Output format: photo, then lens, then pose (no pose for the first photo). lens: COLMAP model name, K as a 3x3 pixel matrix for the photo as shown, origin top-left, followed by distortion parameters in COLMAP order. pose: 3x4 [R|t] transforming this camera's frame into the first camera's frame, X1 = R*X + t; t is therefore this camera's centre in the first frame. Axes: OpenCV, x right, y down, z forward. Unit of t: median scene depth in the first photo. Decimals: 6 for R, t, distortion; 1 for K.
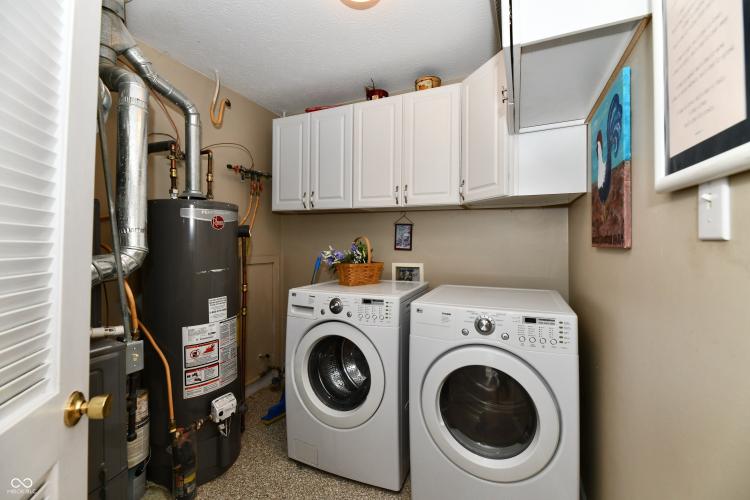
lens RADIAL K [[309.4, 0, 377.8], [0, 309.4, 238.9], [0, 0, 1]] dist [-0.003462, -0.000555]
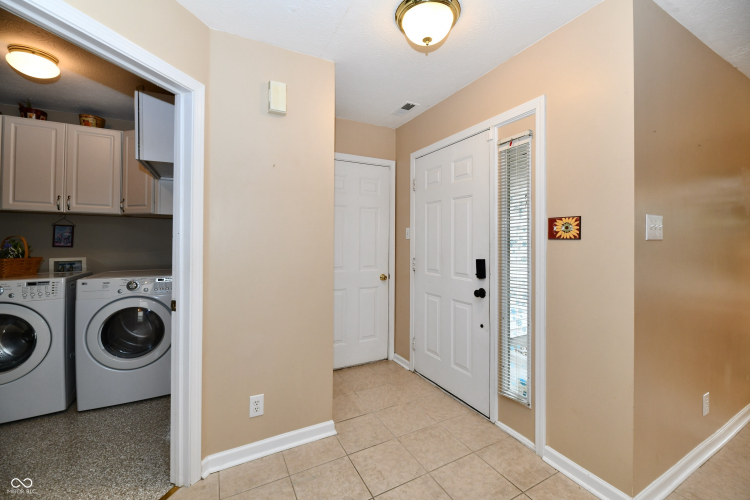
lens RADIAL K [[309.4, 0, 377.8], [0, 309.4, 238.9], [0, 0, 1]] dist [-0.003462, -0.000555]
pose [[0.609242, 0.003928, 0.792975, -0.138865], [-0.009160, 0.999956, 0.002084, -0.009756], [-0.792931, -0.008533, 0.609251, -0.787027]]
